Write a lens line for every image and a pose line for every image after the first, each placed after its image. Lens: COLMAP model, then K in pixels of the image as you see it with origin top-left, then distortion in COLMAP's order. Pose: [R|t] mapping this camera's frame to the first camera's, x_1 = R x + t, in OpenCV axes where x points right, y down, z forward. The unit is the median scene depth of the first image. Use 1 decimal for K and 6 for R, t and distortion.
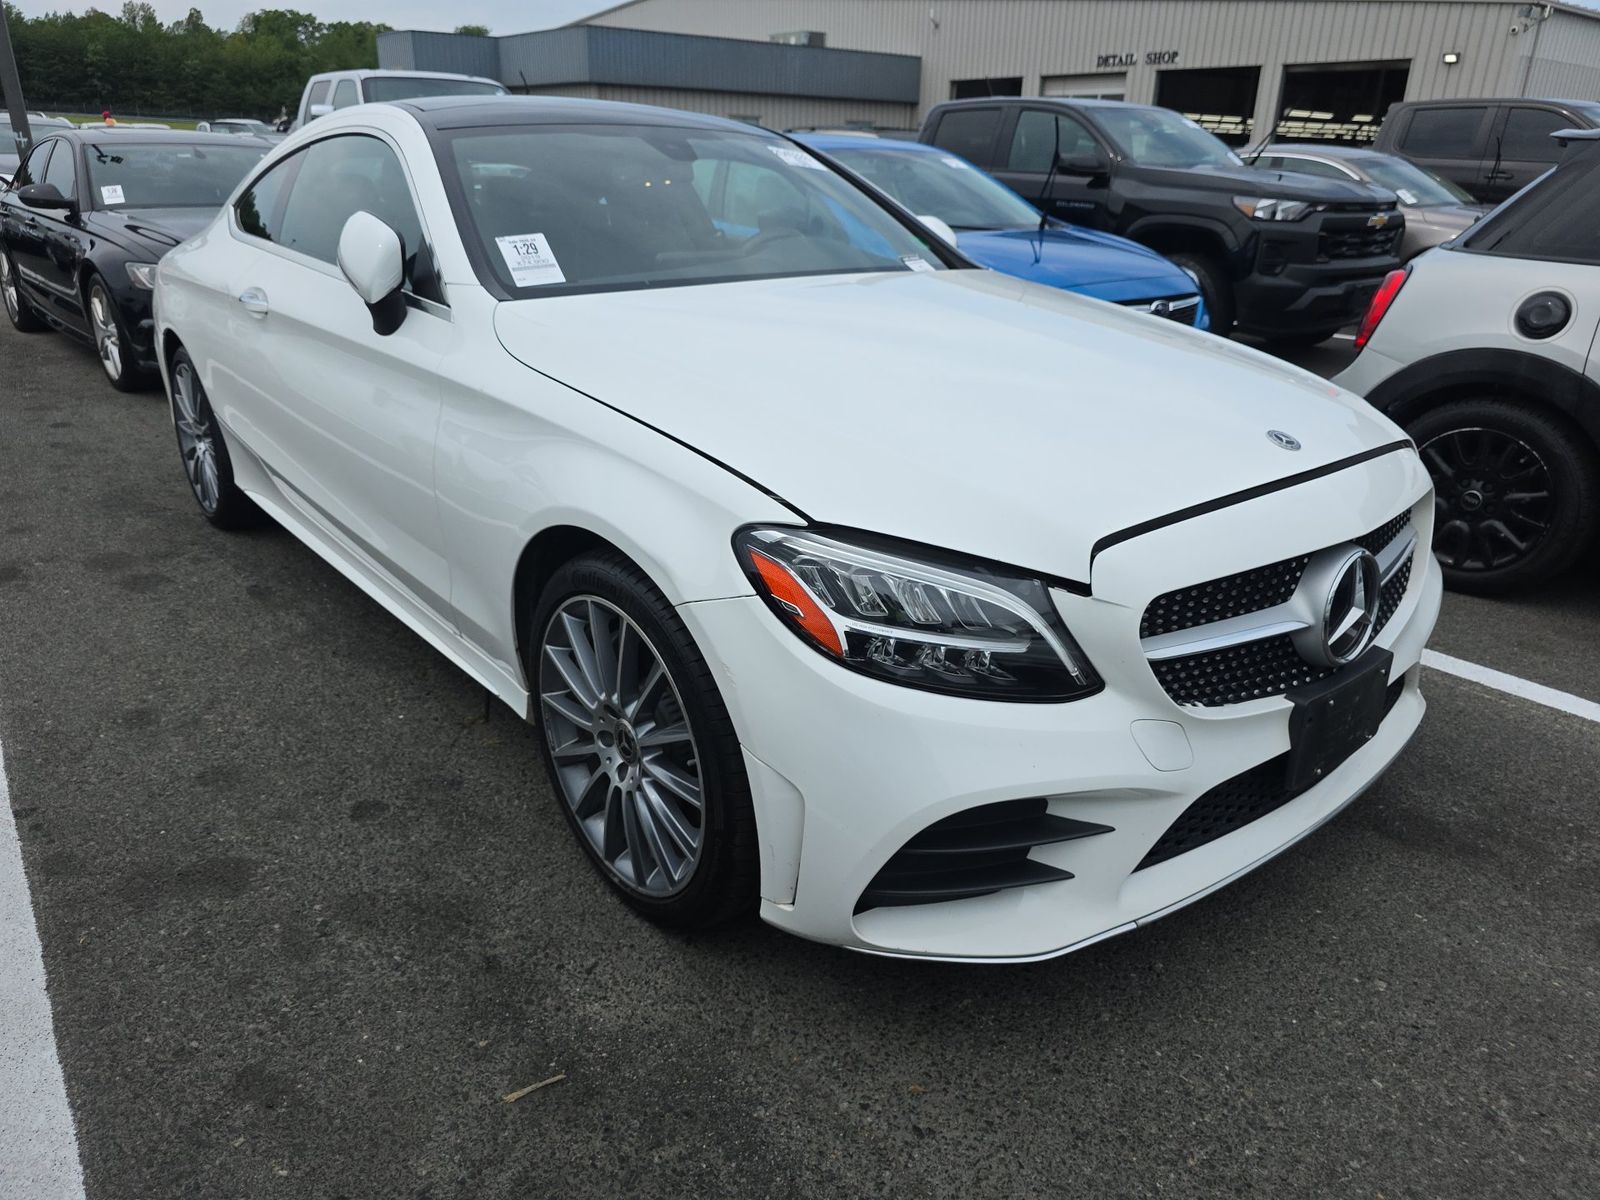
lens RADIAL K [[1088.3, 0, 783.3], [0, 1088.3, 598.5], [0, 0, 1]] dist [0.022543, -0.022209]
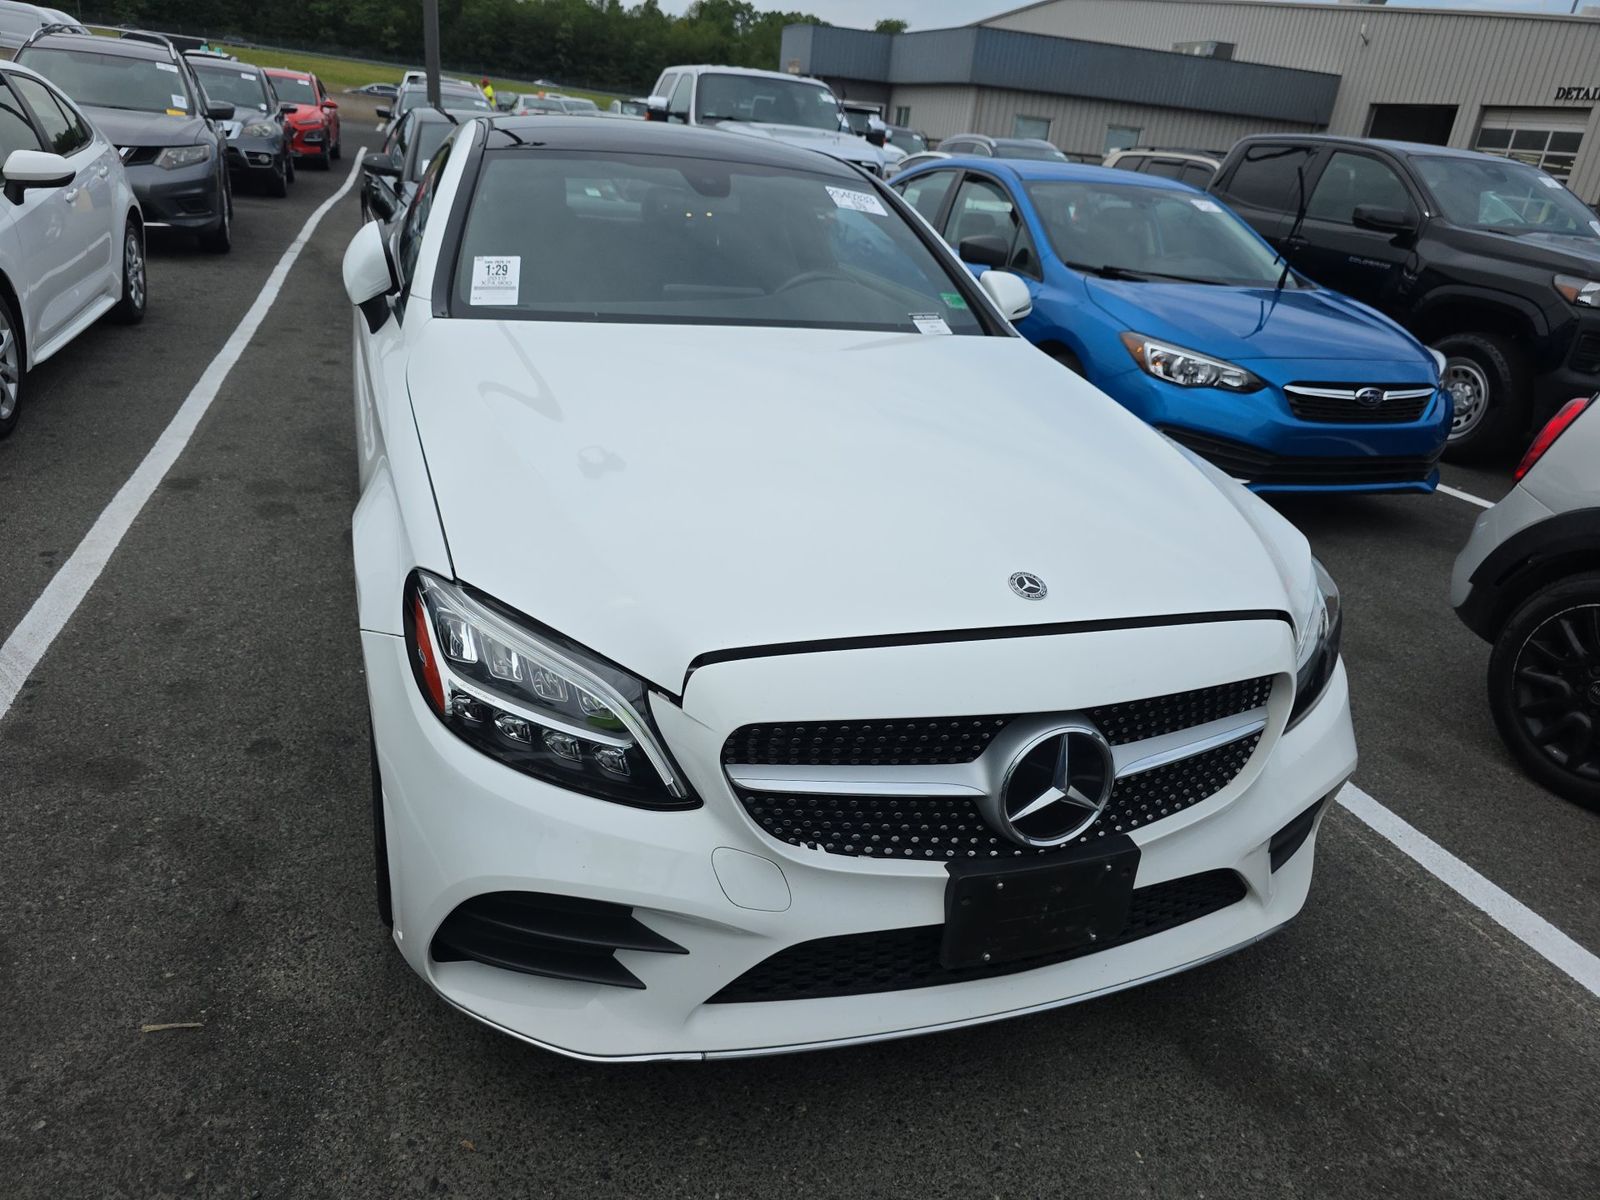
lens RADIAL K [[1088.3, 0, 786.0], [0, 1088.3, 597.4], [0, 0, 1]] dist [0.022543, -0.022209]
pose [[0.936046, 0.195351, -0.292670, 0.144407], [-0.194425, 0.980377, 0.032553, -0.033957], [0.293287, 0.026431, 0.955659, 0.024538]]
